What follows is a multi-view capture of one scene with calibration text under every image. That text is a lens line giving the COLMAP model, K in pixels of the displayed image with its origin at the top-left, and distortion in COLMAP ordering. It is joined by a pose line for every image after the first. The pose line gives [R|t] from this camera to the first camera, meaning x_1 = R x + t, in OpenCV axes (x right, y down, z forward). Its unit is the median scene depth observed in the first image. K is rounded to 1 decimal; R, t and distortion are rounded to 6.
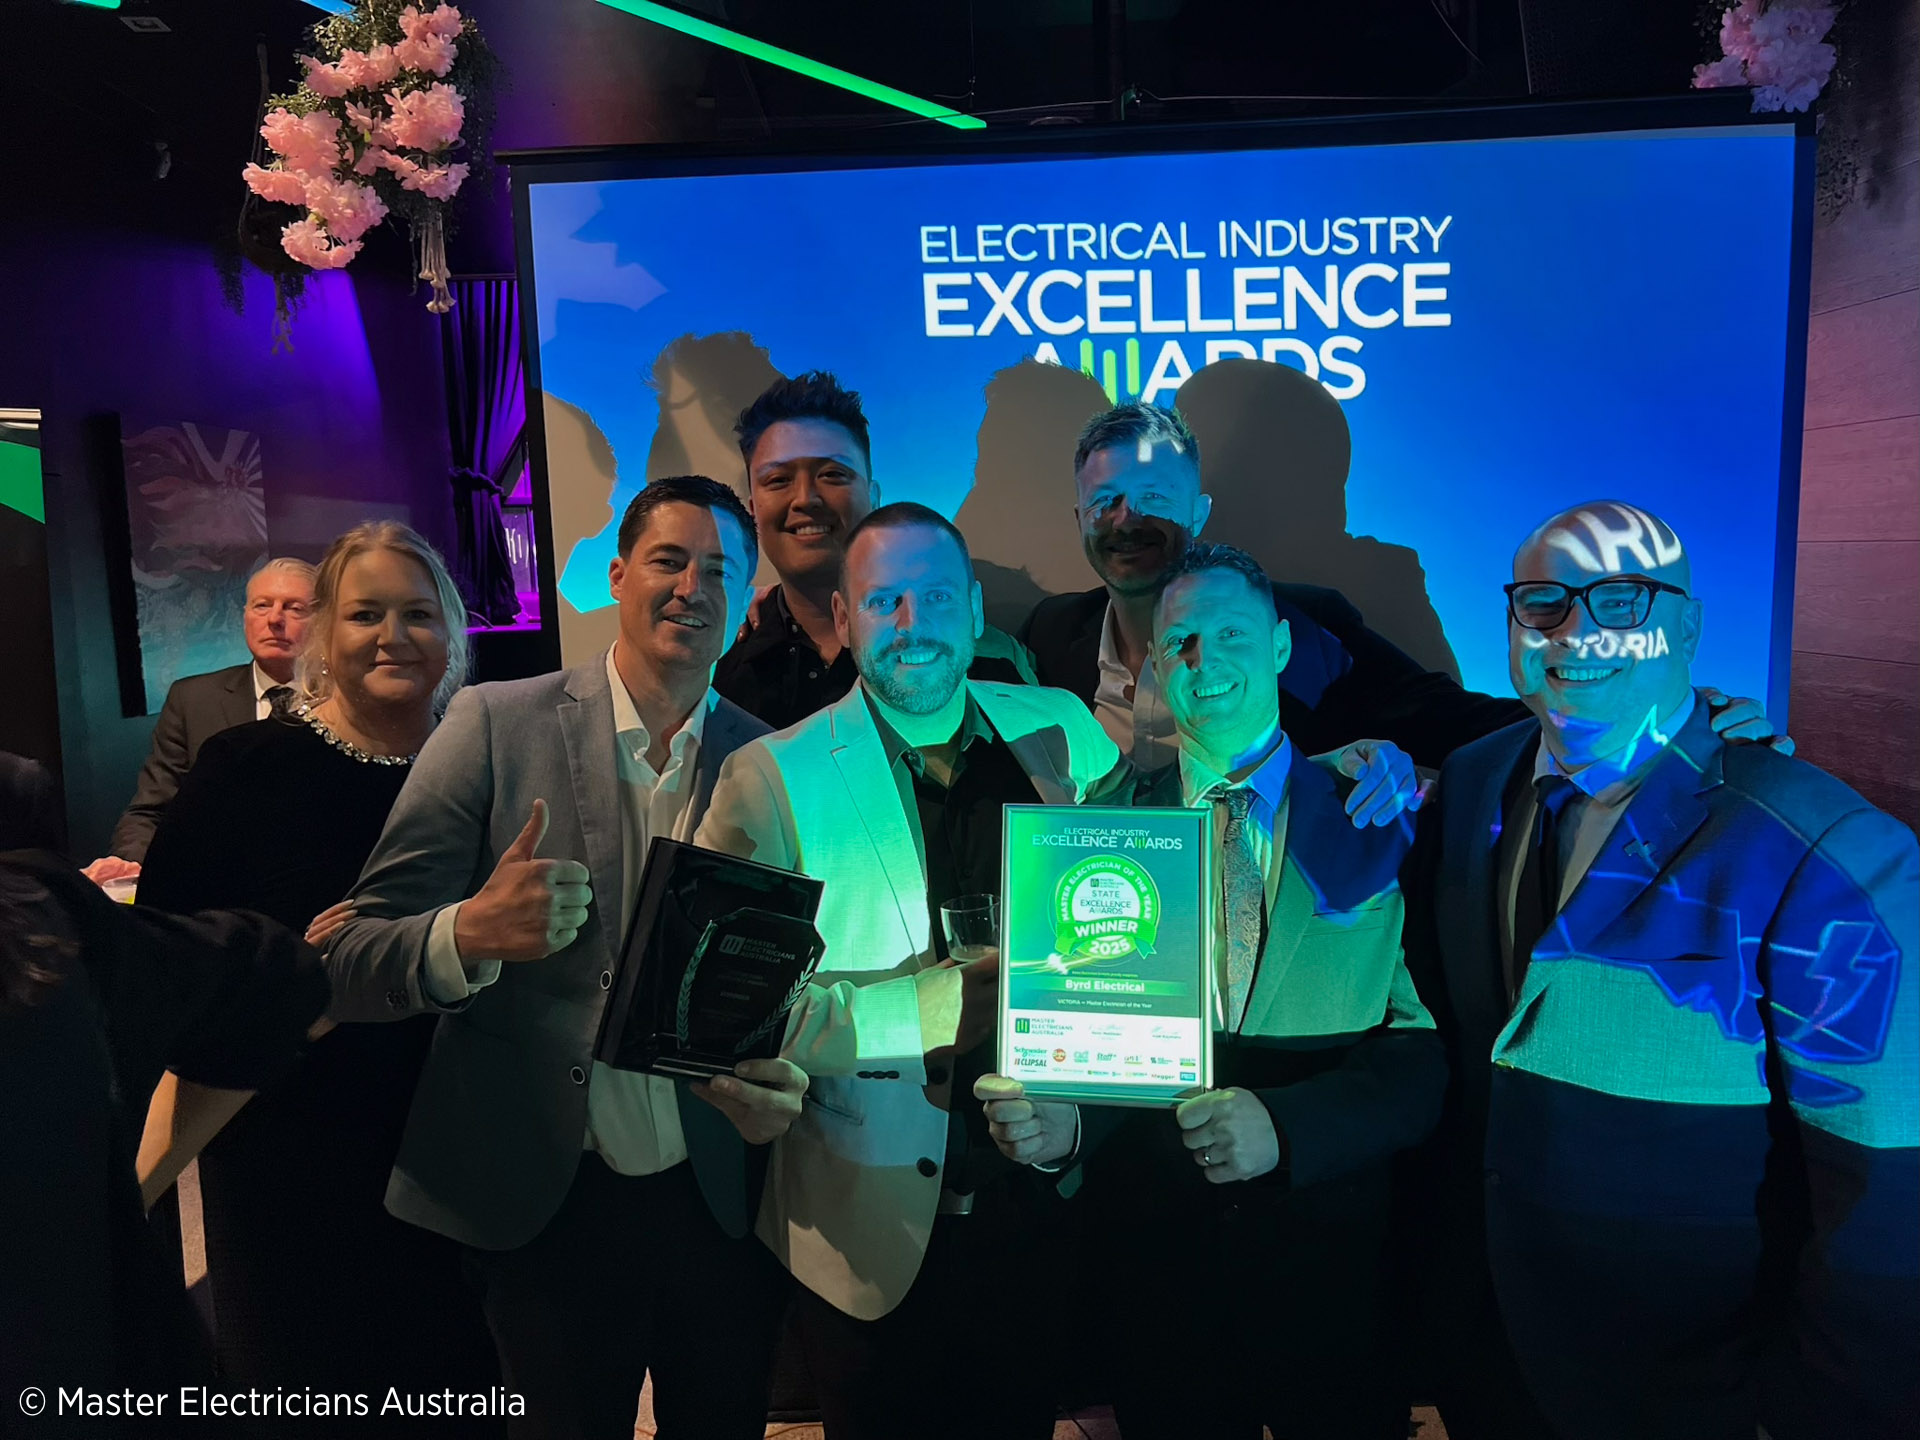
lens RADIAL K [[1464.3, 0, 960.0], [0, 1464.3, 720.0], [0, 0, 1]] dist [0.035136, -0.062559]
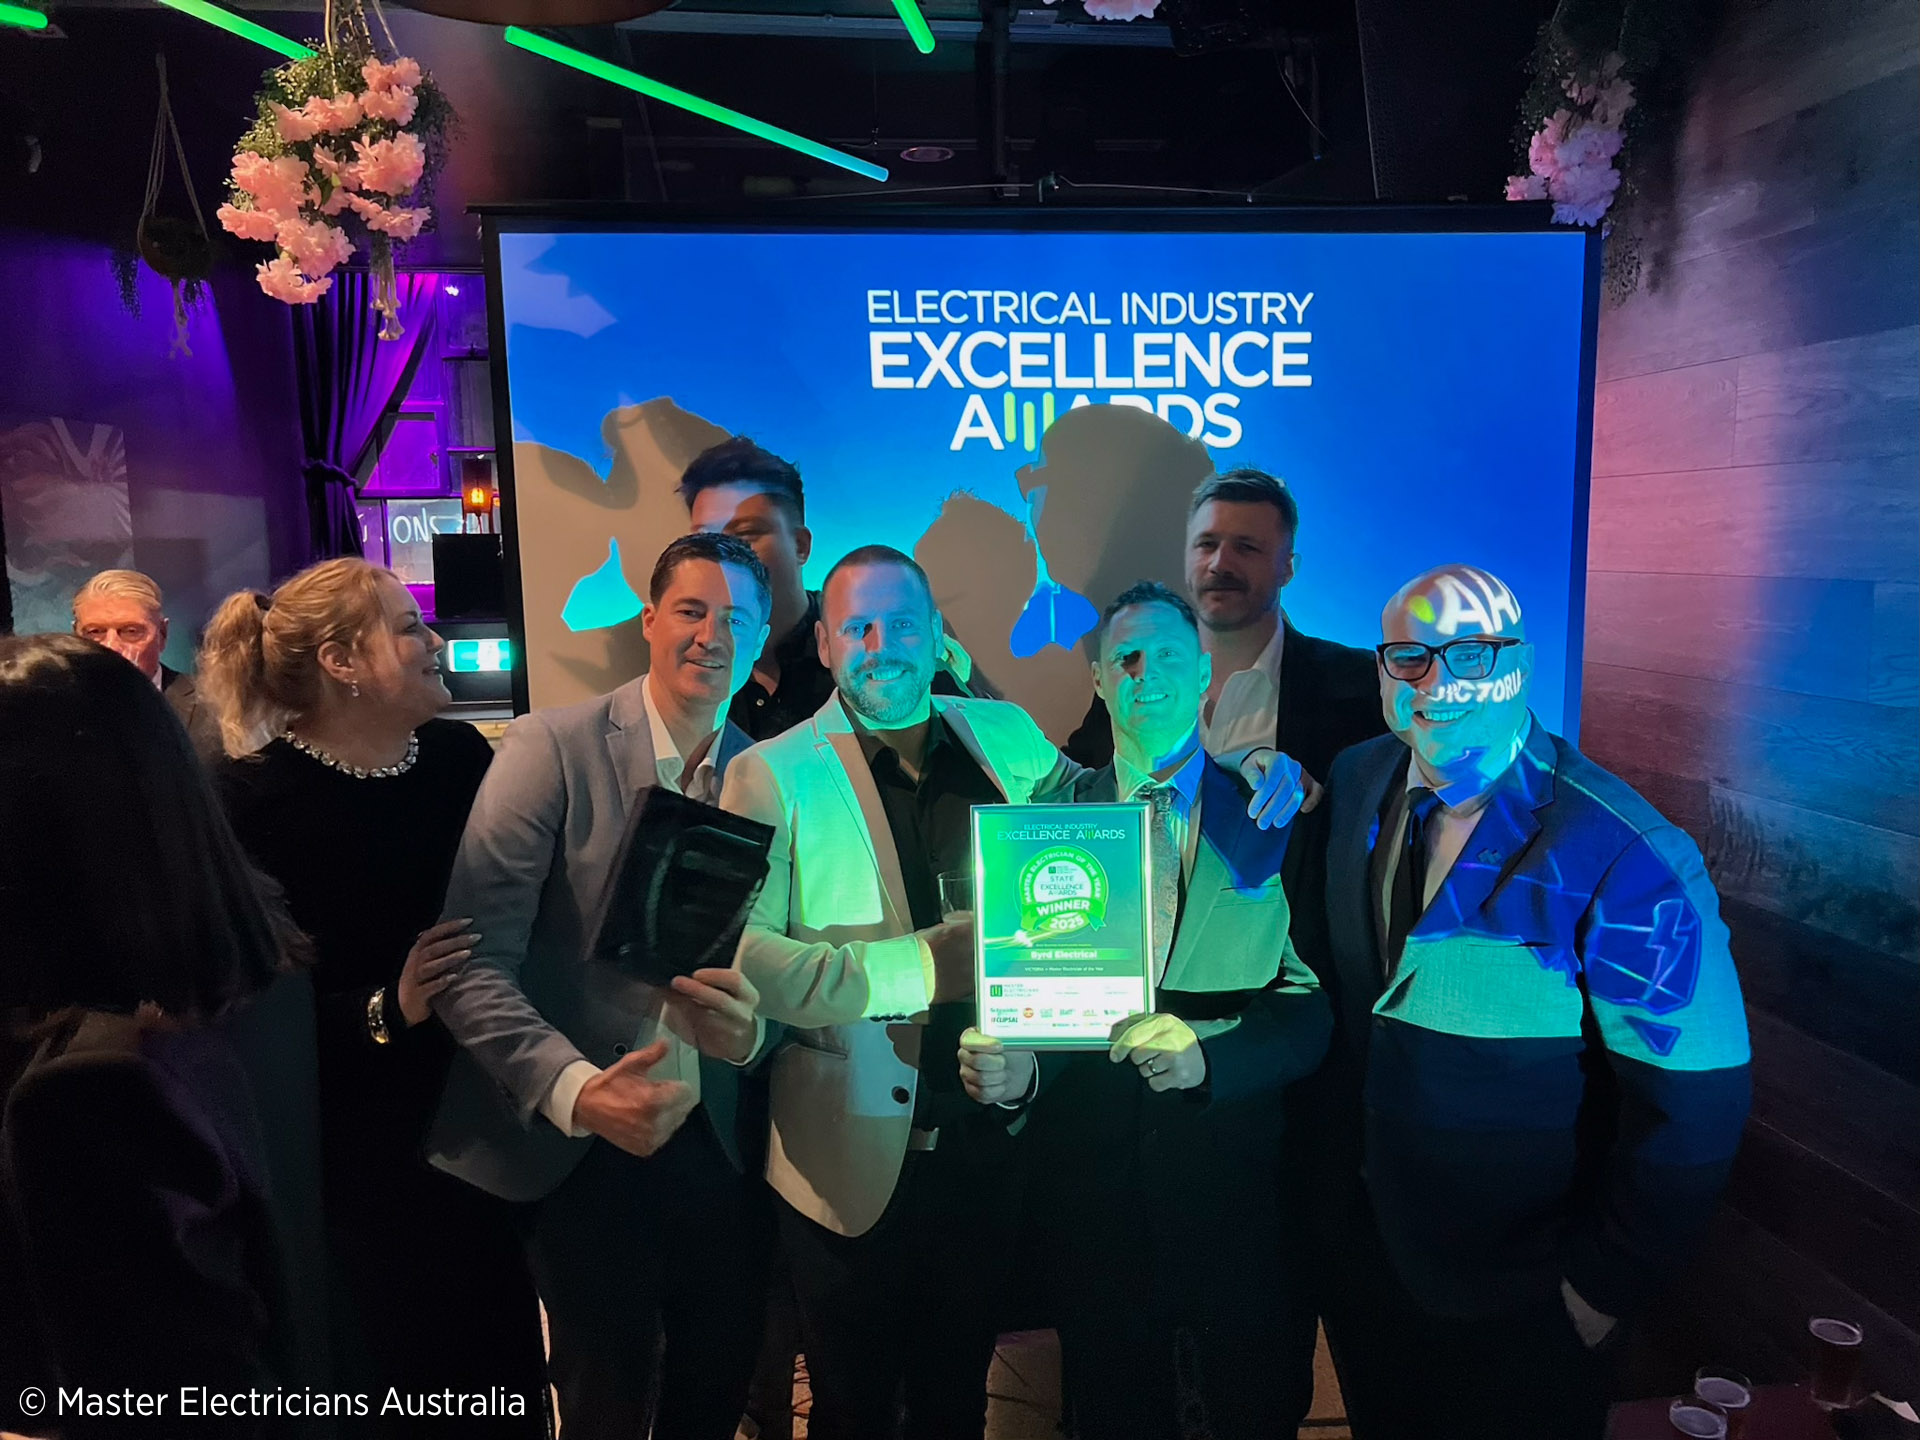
lens RADIAL K [[1464.3, 0, 960.0], [0, 1464.3, 720.0], [0, 0, 1]] dist [0.035136, -0.062559]
pose [[0.990363, -0.006254, 0.138358, -0.109347], [0.004019, 0.999857, 0.016426, -0.022551], [-0.138441, -0.015711, 0.990246, -0.127611]]
